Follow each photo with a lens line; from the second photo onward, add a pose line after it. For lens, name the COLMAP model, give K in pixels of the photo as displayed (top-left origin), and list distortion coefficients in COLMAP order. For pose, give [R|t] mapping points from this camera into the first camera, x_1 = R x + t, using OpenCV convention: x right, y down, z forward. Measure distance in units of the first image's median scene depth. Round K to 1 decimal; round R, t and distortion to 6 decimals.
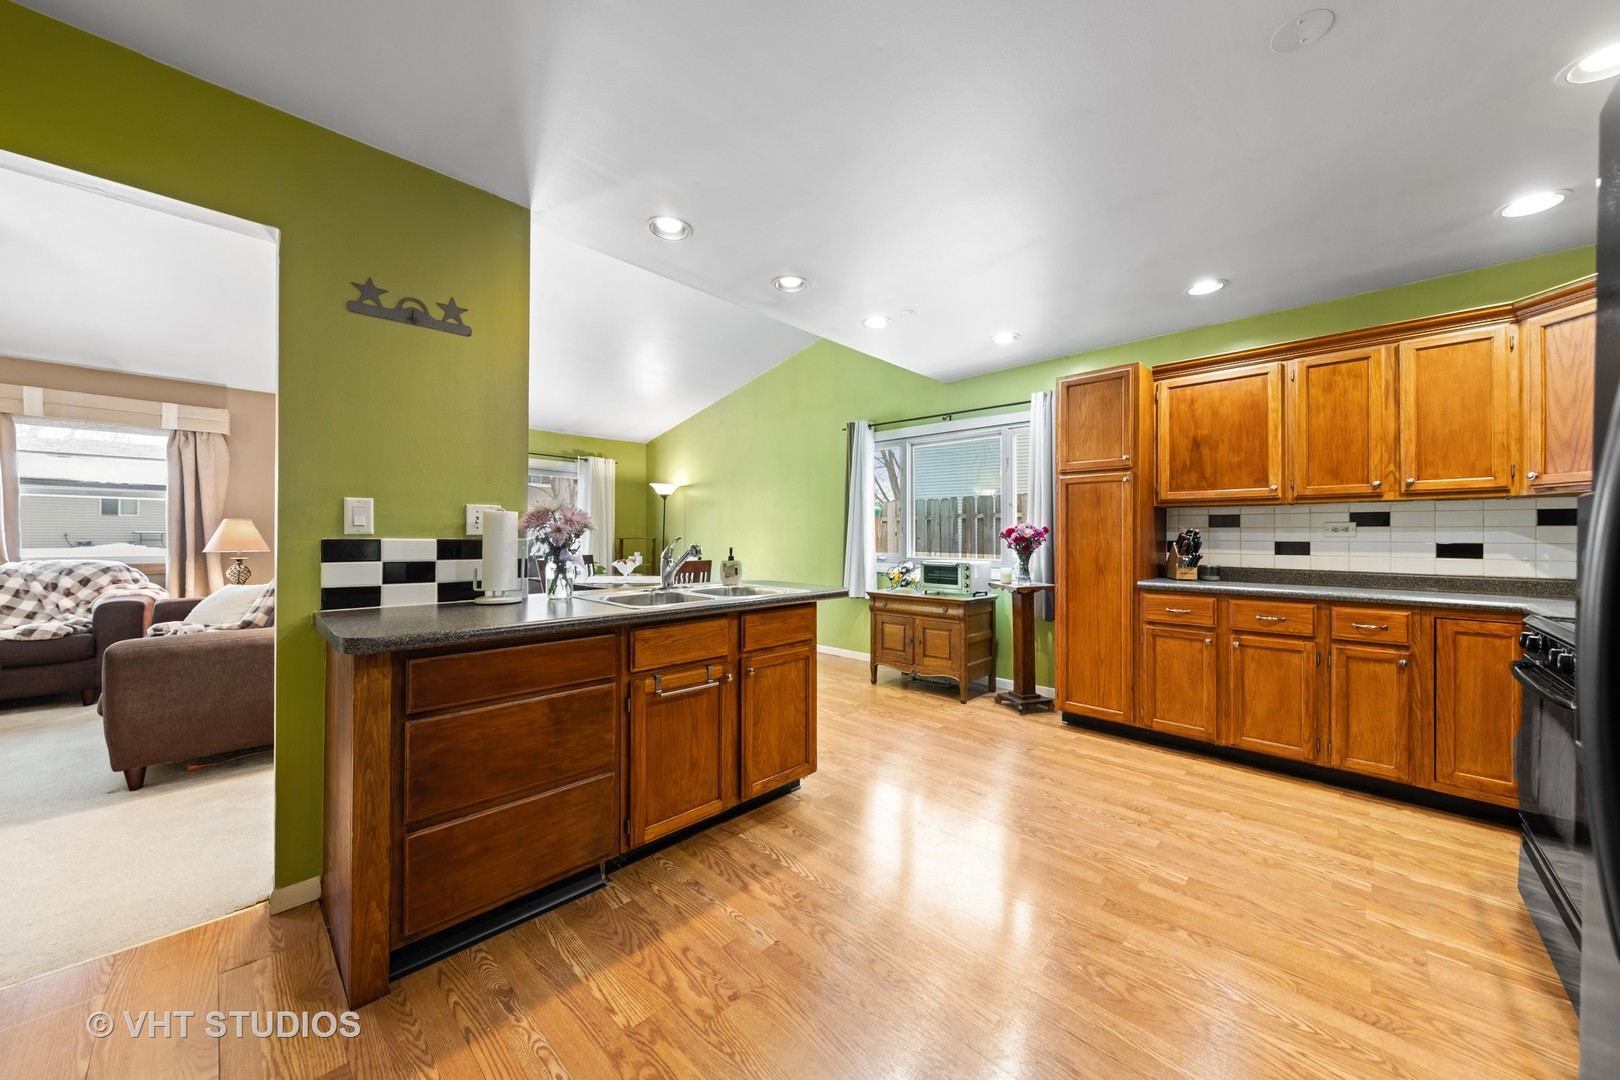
lens RADIAL K [[574.5, 0, 810.0], [0, 574.5, 540.0], [0, 0, 1]] dist [0.000432, 0.000002]
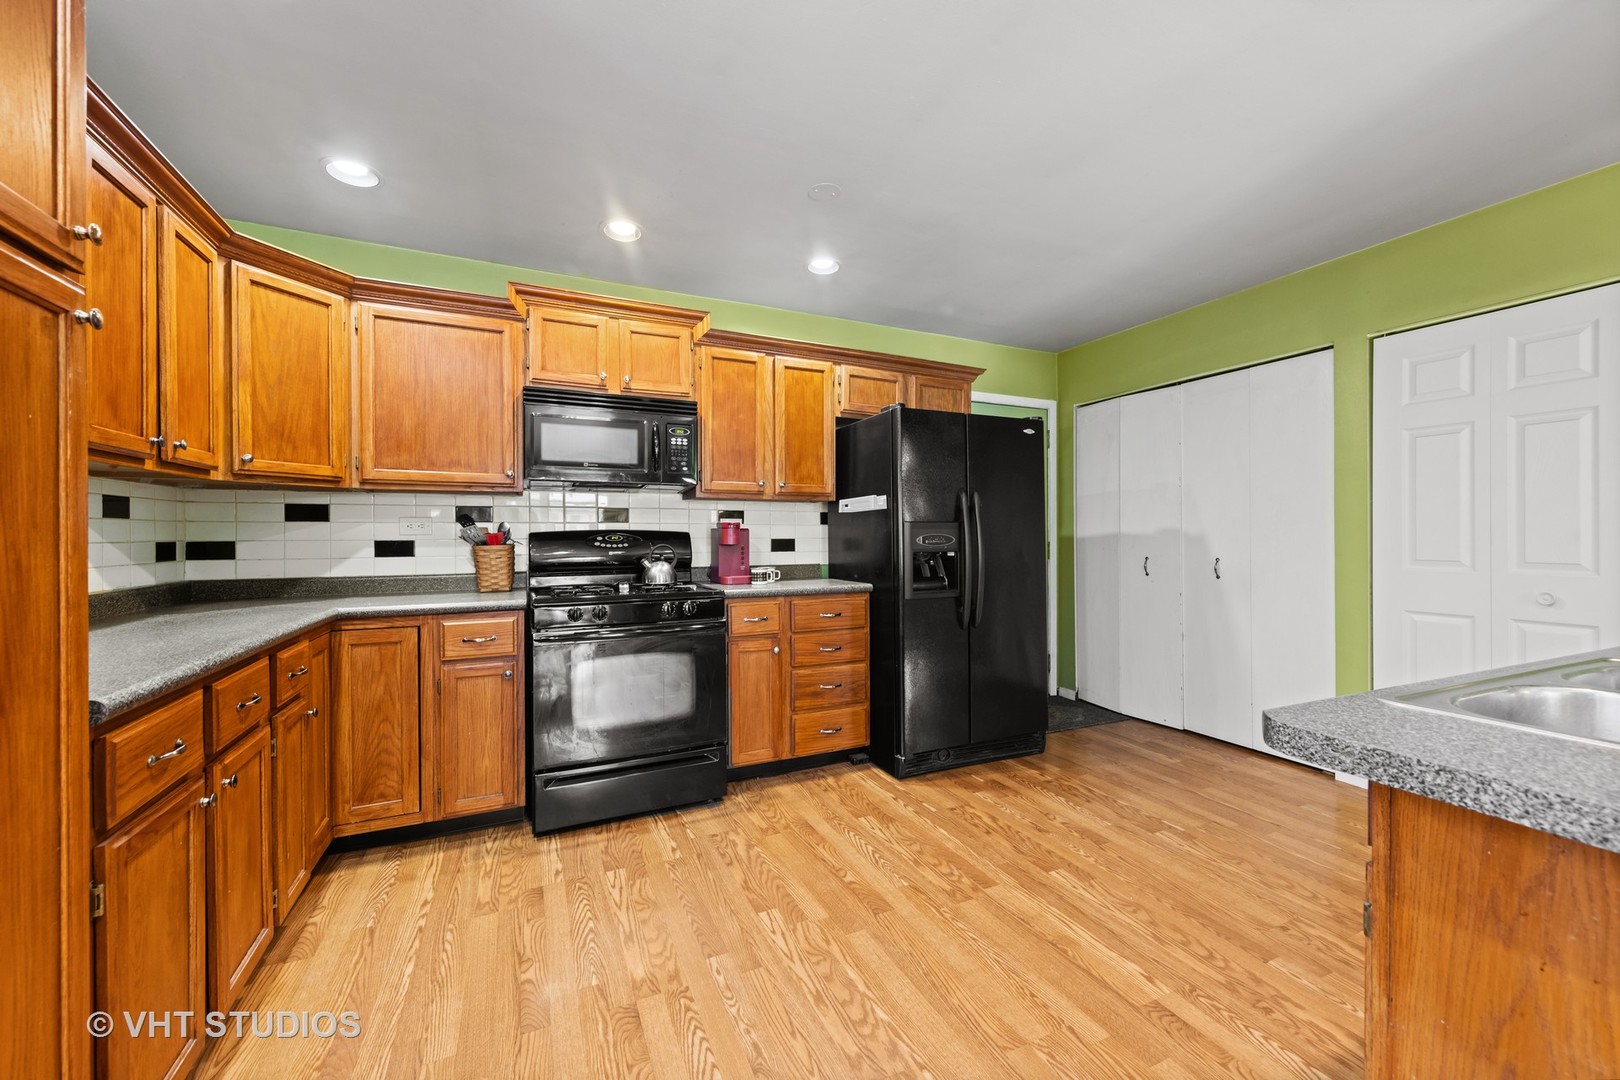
lens RADIAL K [[619.8, 0, 816.0], [0, 619.8, 529.4], [0, 0, 1]] dist [-0.000849, -0.000131]
pose [[-0.935839, 0.000975, 0.352428, 0.232994], [0.001813, 0.999996, 0.002047, -0.013731], [-0.352424, 0.002555, -0.935837, 1.867817]]
